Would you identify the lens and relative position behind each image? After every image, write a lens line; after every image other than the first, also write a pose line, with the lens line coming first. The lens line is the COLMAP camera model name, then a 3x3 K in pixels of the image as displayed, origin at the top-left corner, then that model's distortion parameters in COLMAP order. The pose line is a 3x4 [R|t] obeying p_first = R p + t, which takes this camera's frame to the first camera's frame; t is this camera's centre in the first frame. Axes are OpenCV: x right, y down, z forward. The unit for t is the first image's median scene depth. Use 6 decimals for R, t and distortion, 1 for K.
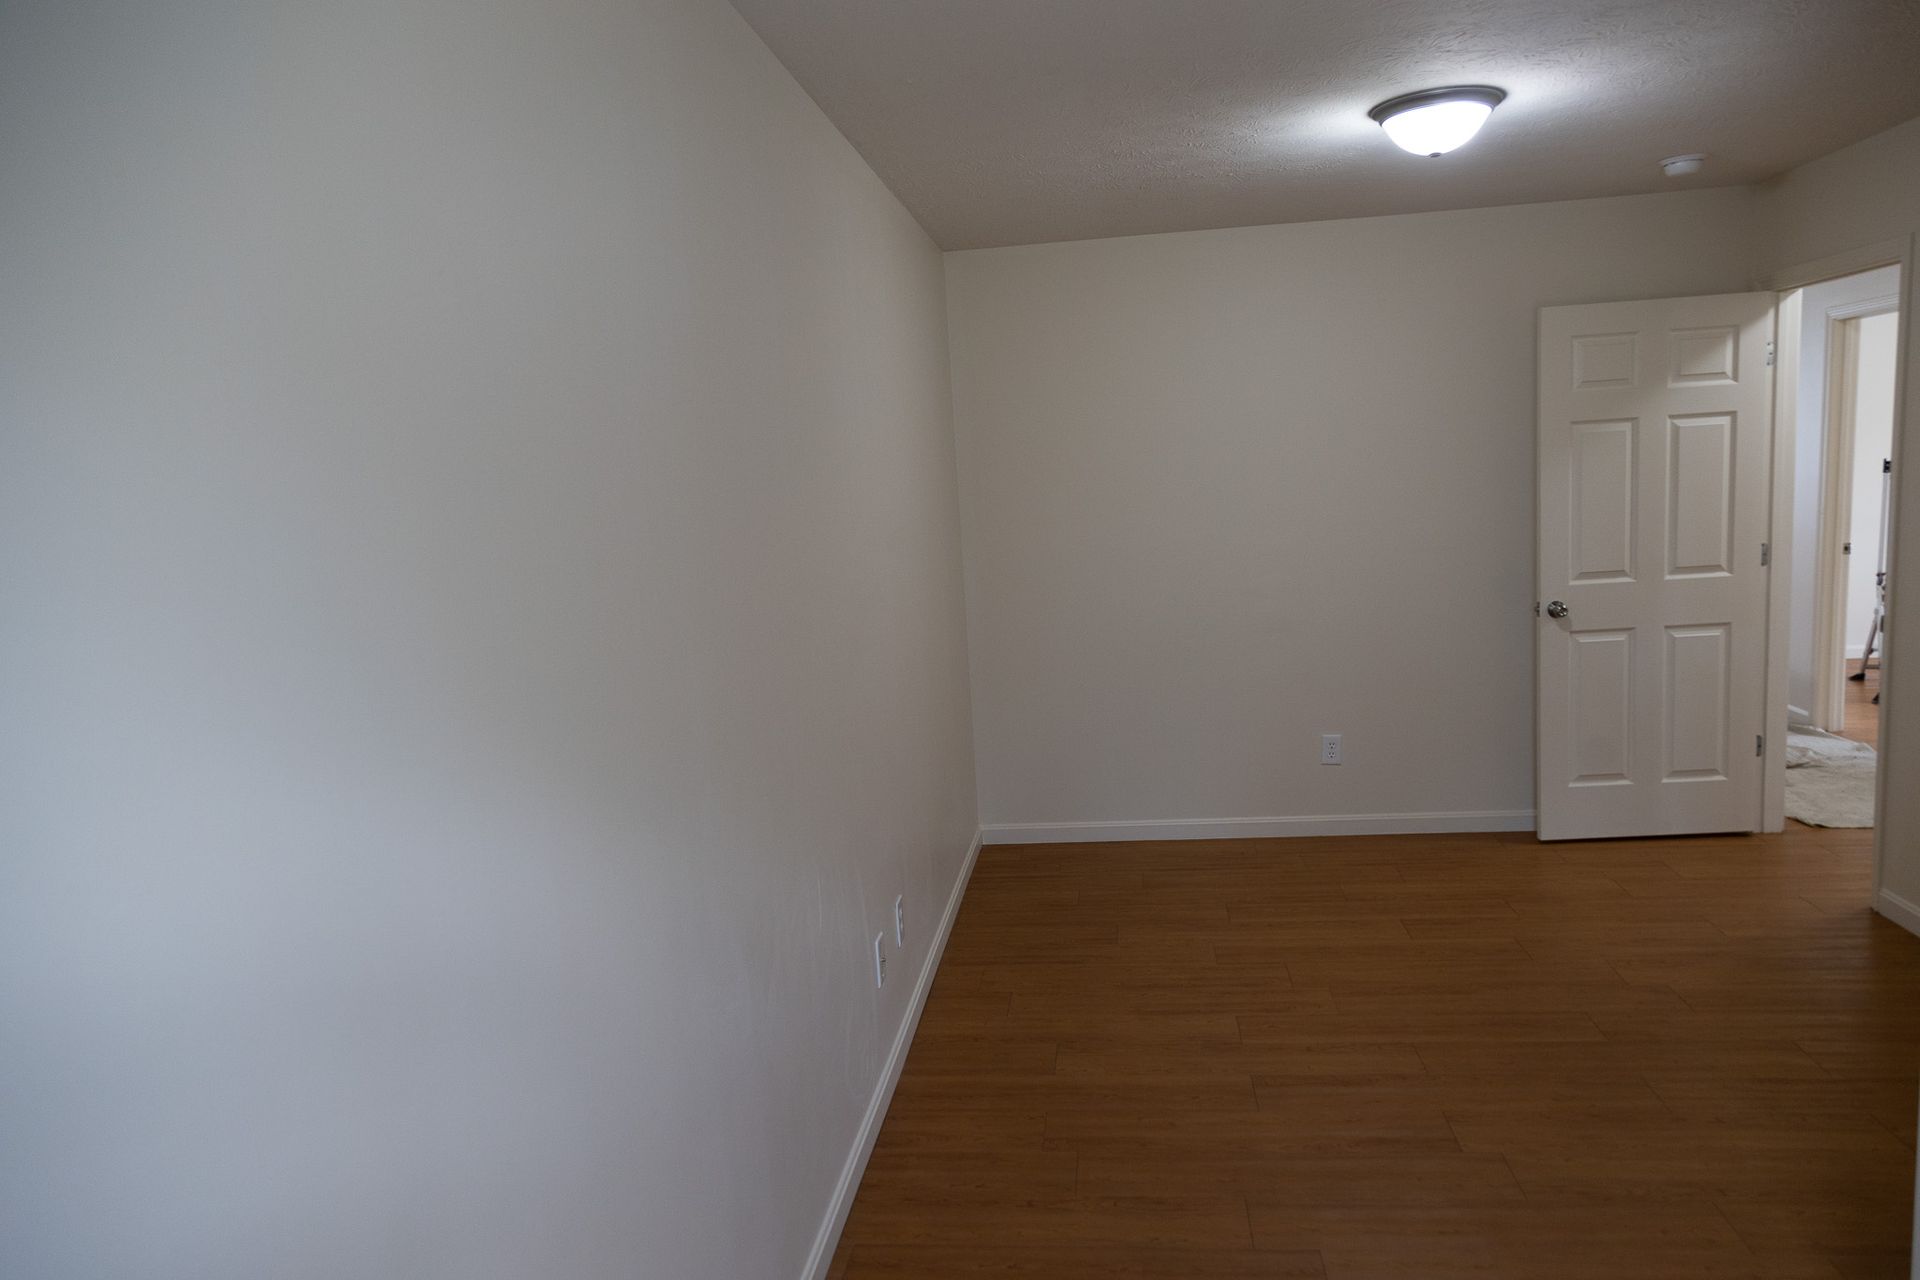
lens RADIAL K [[1275.8, 0, 980.6], [0, 1275.8, 658.7], [0, 0, 1]] dist [0.003788, -0.001421]
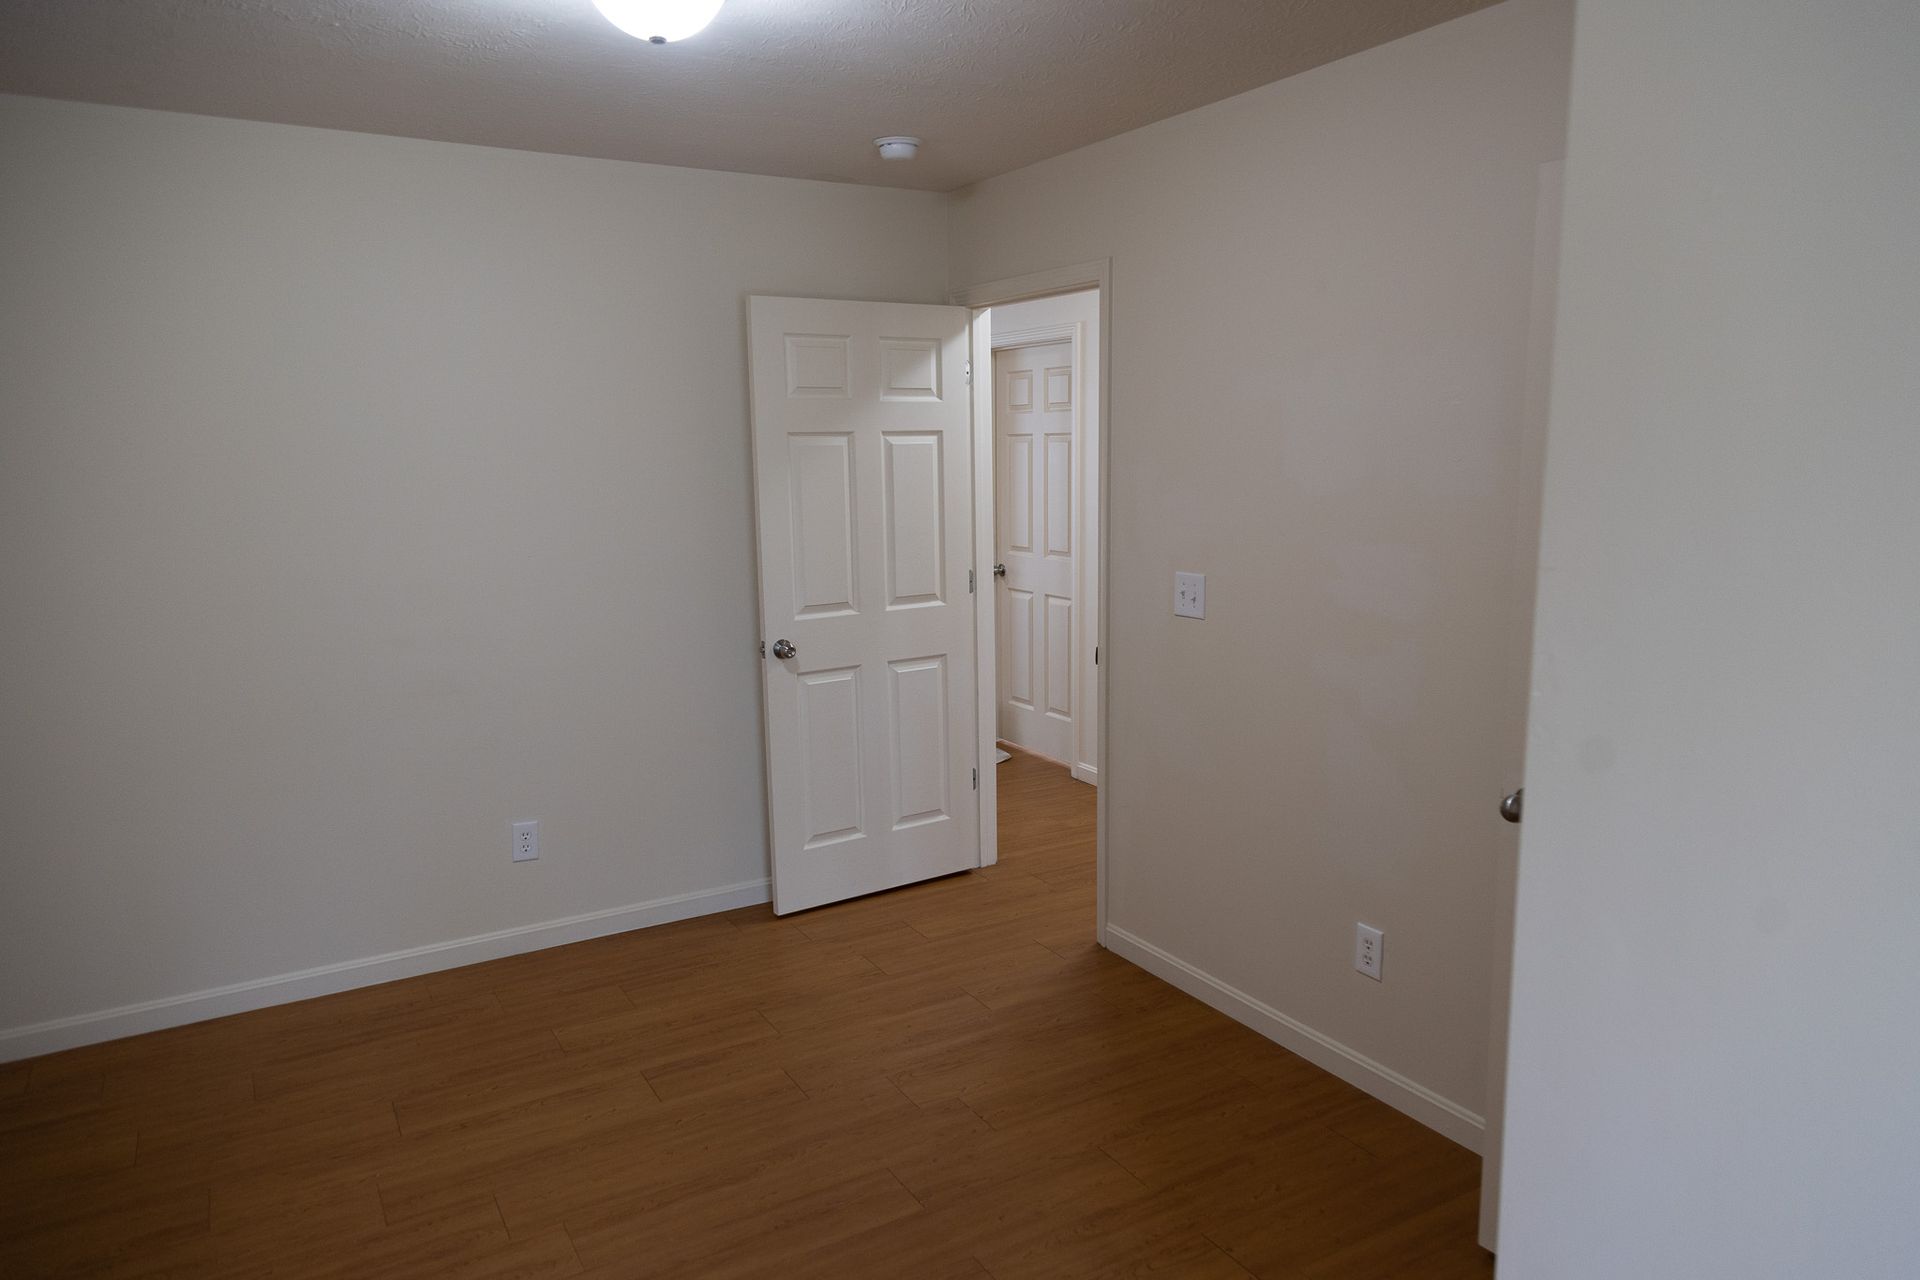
lens RADIAL K [[1275.8, 0, 980.6], [0, 1275.8, 658.7], [0, 0, 1]] dist [0.003788, -0.001421]
pose [[0.798505, -0.051320, 0.599797, 0.040842], [0.053281, 0.998474, 0.014499, -0.037972], [-0.599626, 0.020380, 0.800021, 0.232955]]
